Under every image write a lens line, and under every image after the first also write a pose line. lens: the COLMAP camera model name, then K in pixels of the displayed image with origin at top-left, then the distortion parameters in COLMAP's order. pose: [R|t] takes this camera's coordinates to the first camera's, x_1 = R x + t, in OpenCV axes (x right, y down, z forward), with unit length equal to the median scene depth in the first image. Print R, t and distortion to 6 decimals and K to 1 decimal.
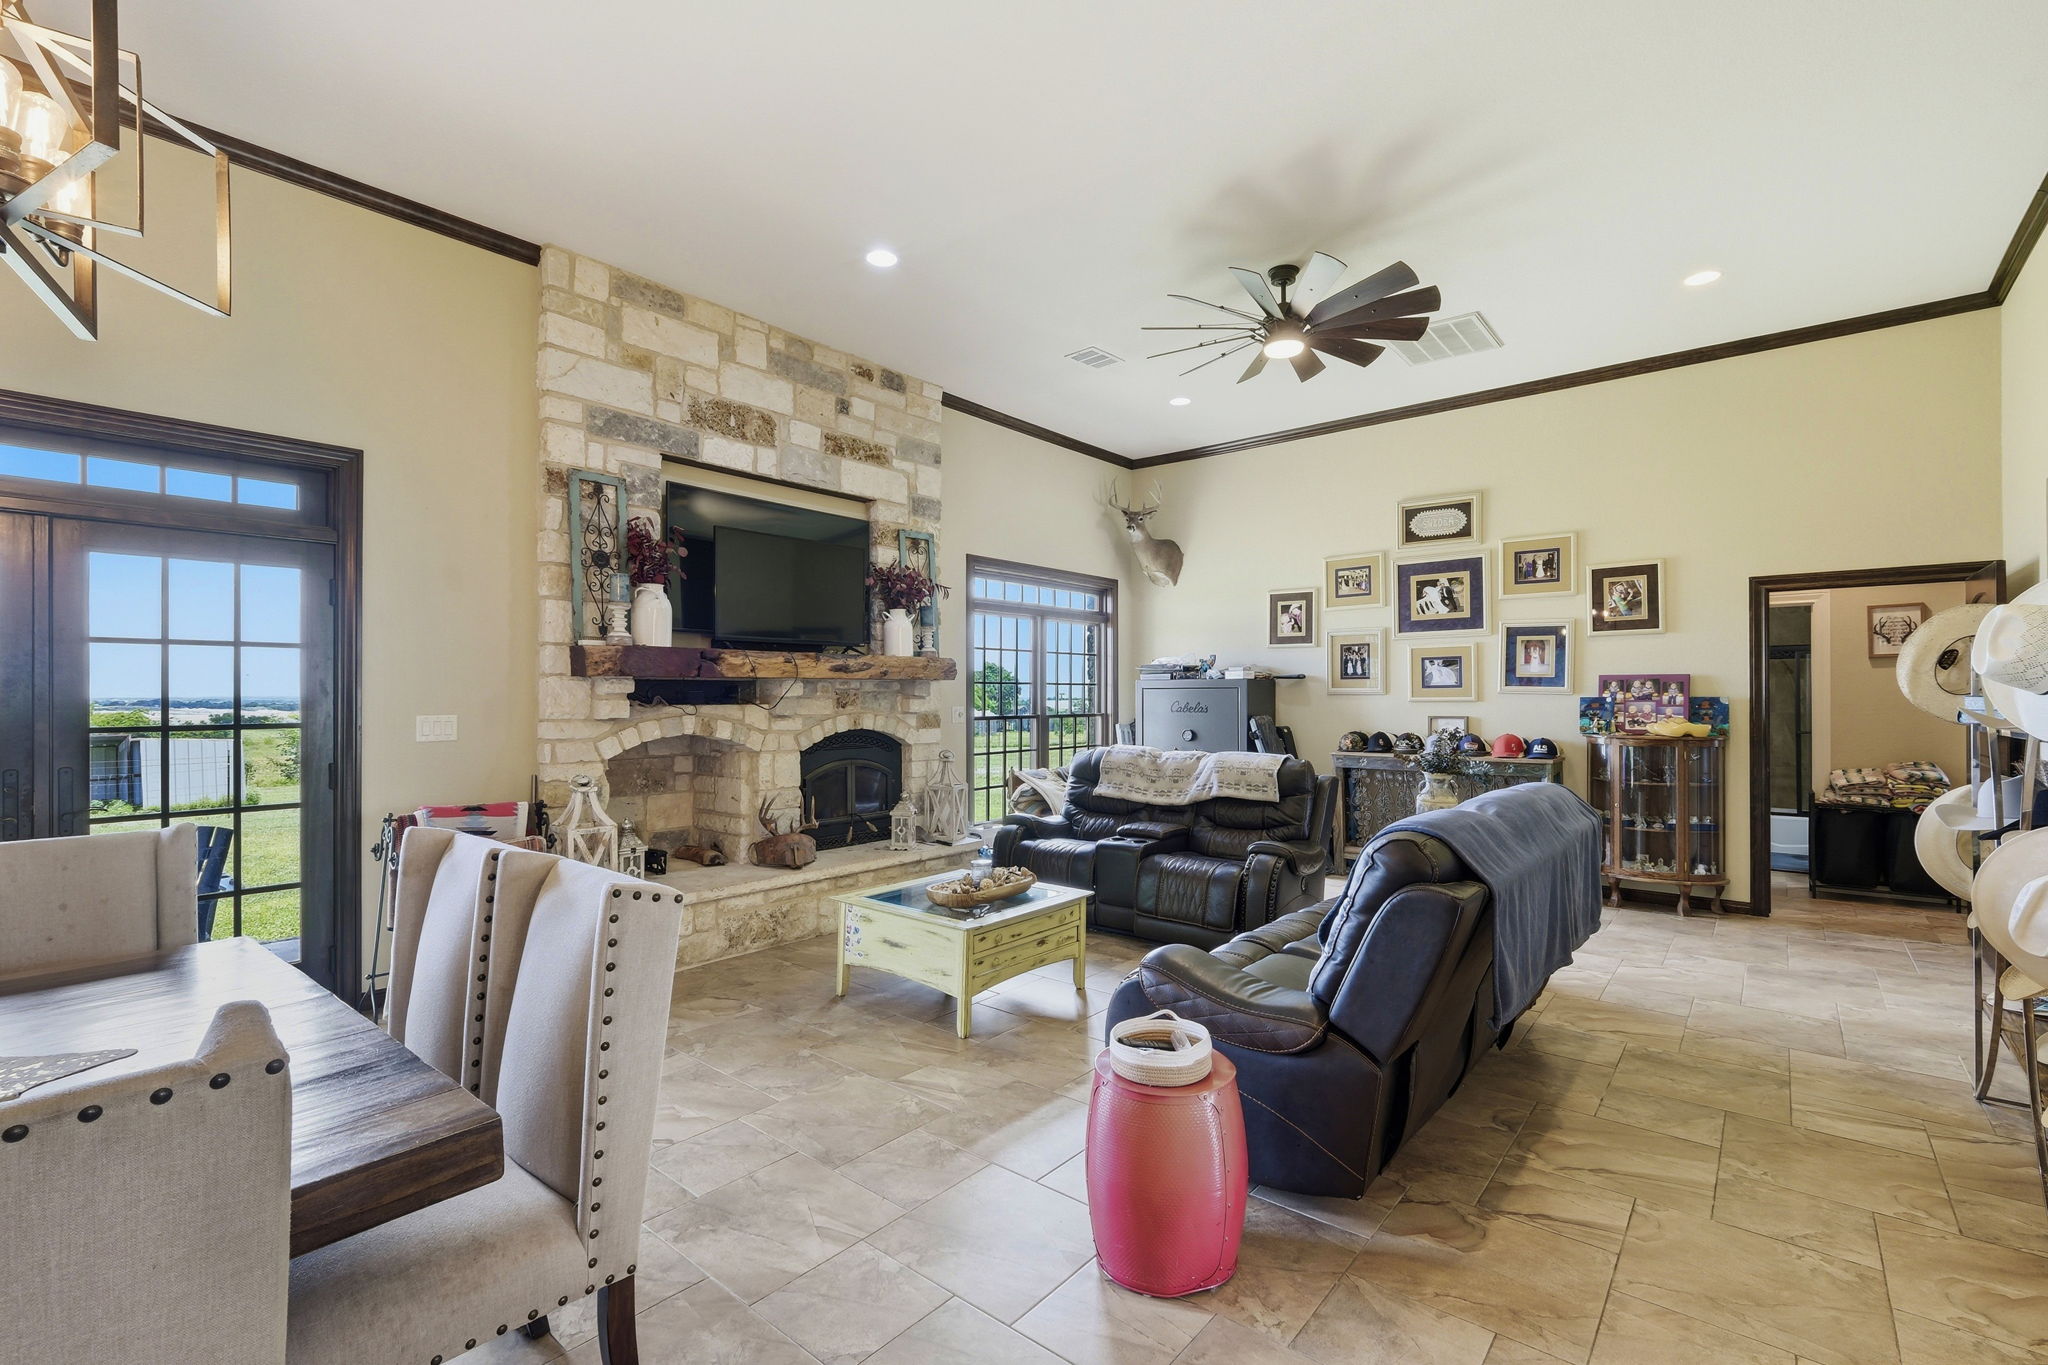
lens RADIAL K [[904.2, 0, 1023.7], [0, 904.2, 683.1], [0, 0, 1]] dist [-0.001121, -0.001037]
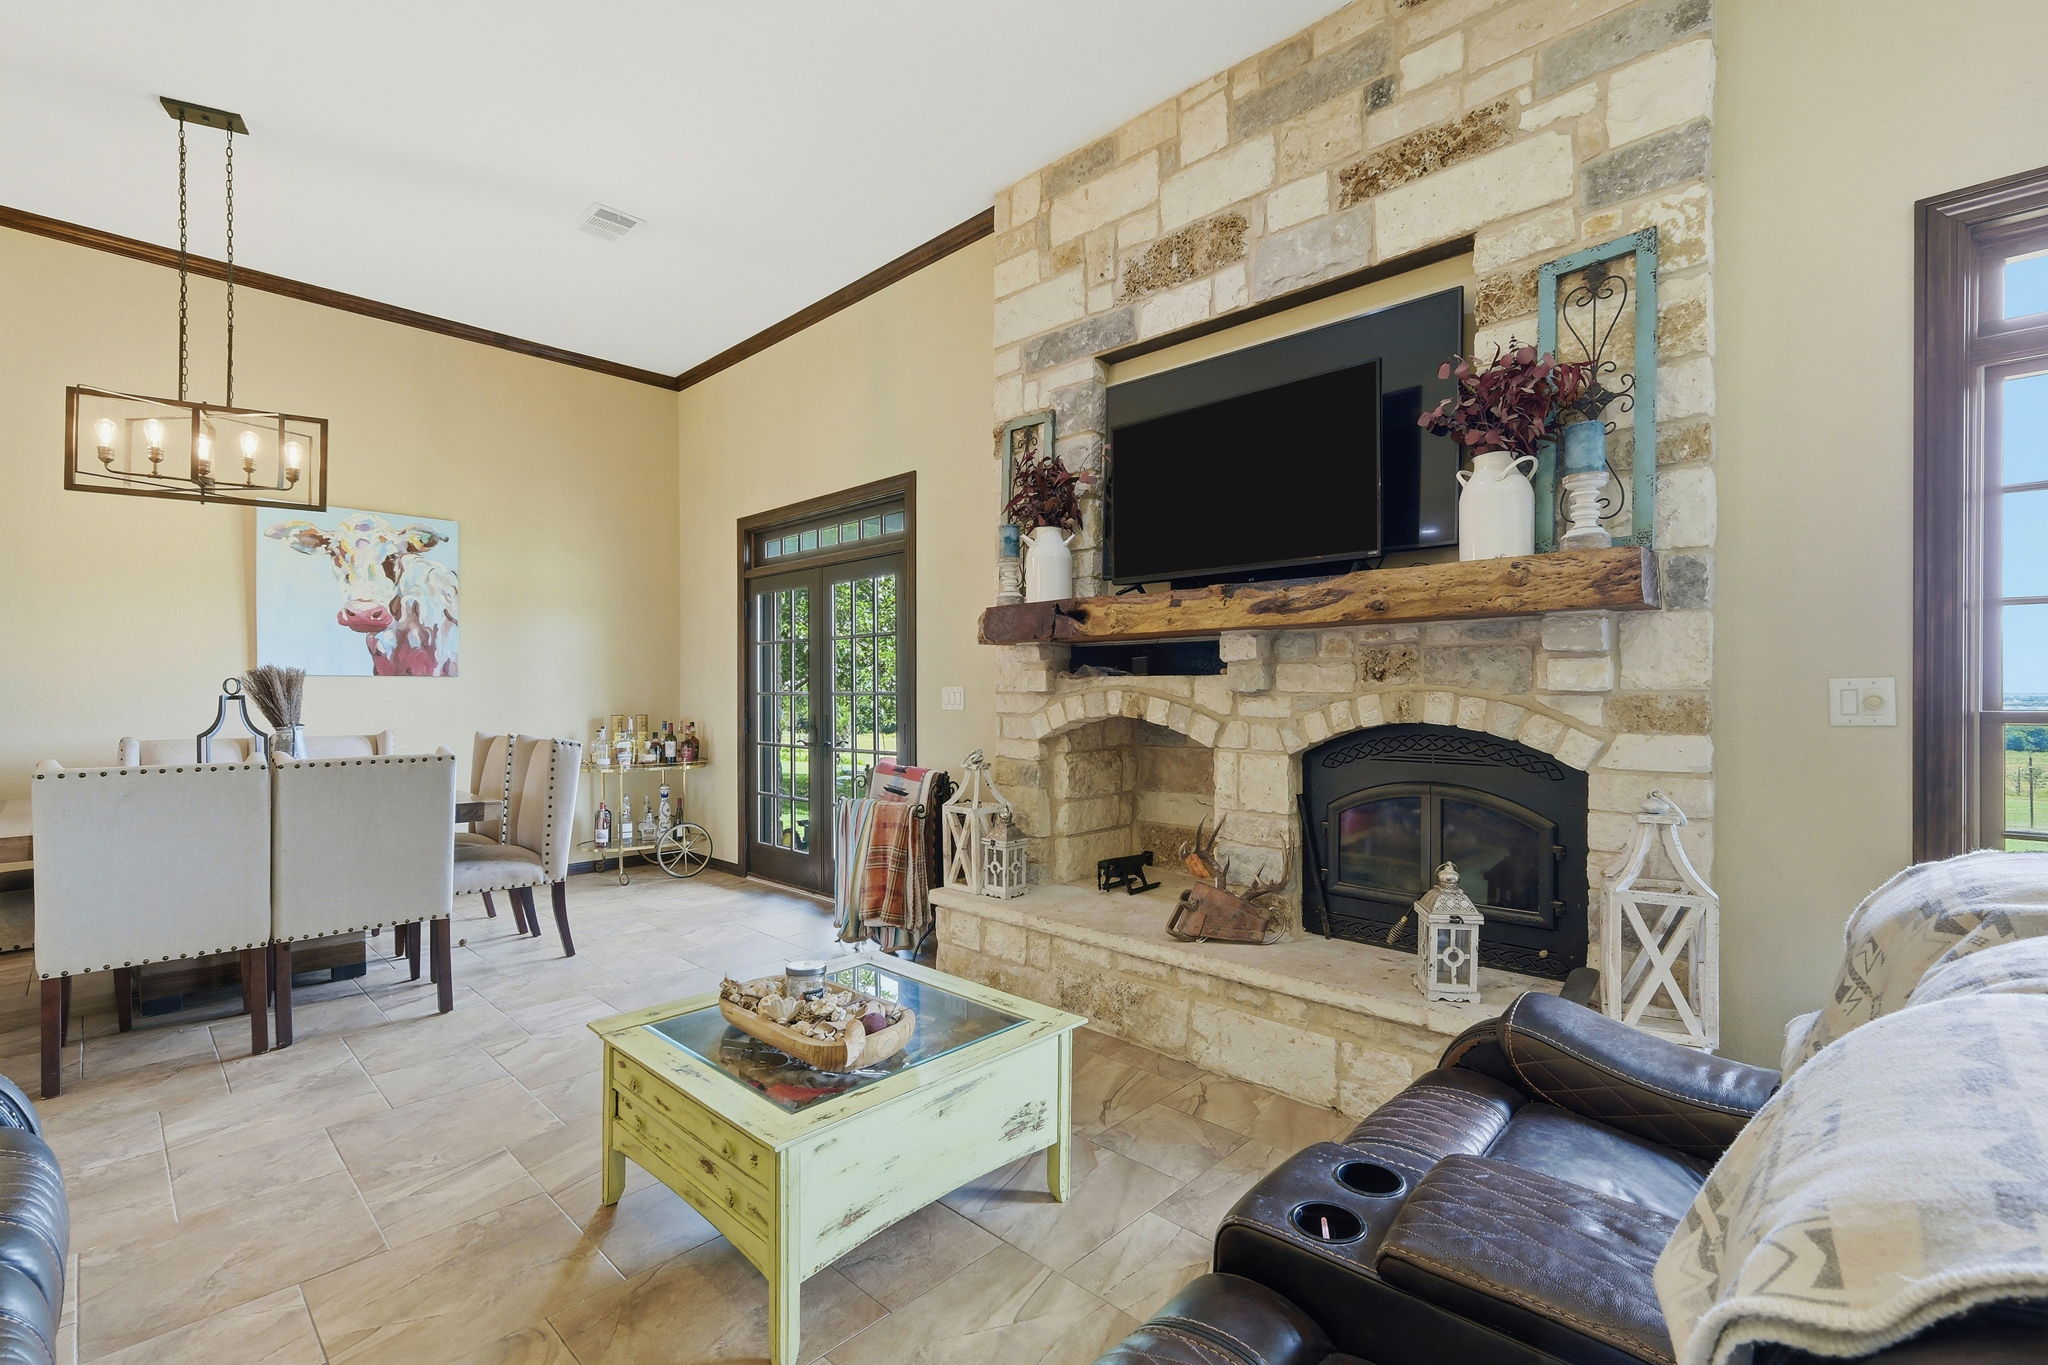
lens RADIAL K [[904.2, 0, 1020.4], [0, 904.2, 691.9], [0, 0, 1]] dist [-0.001121, -0.001037]
pose [[-0.069151, 0.001916, -0.997604, 0.358355], [0.015258, 0.999883, 0.000863, 0.033083], [0.997490, -0.015162, -0.069172, 0.902959]]
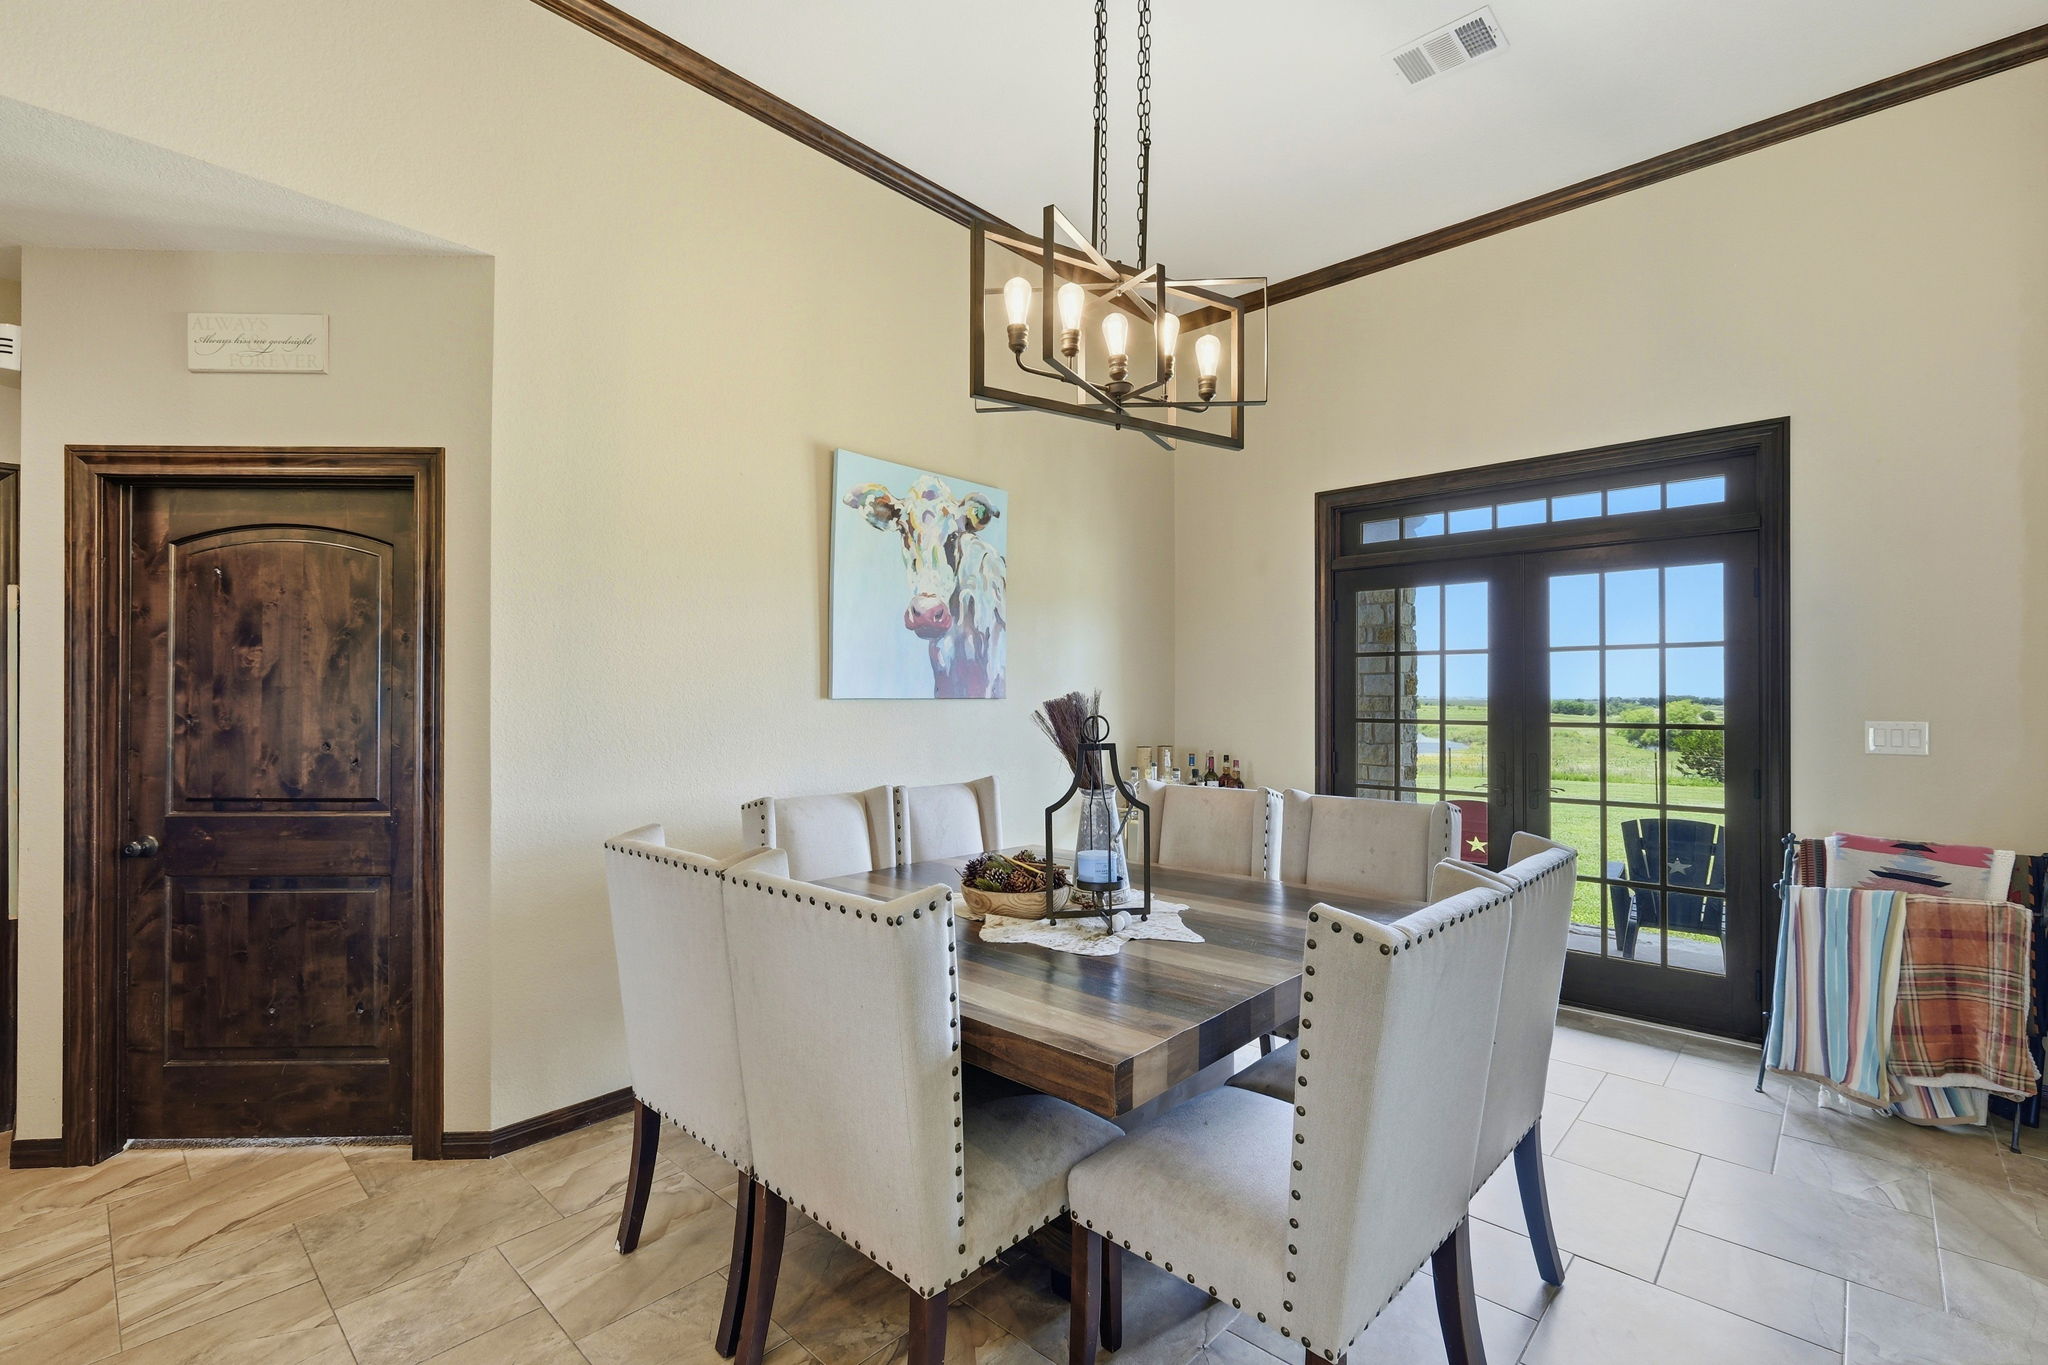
lens RADIAL K [[904.2, 0, 1028.8], [0, 904.2, 683.9], [0, 0, 1]] dist [-0.001121, -0.001037]
pose [[-0.055694, -0.010590, -0.998392, 0.135149], [0.011614, 0.999869, -0.011254, 0.002666], [0.998380, -0.012222, -0.055564, 0.227085]]
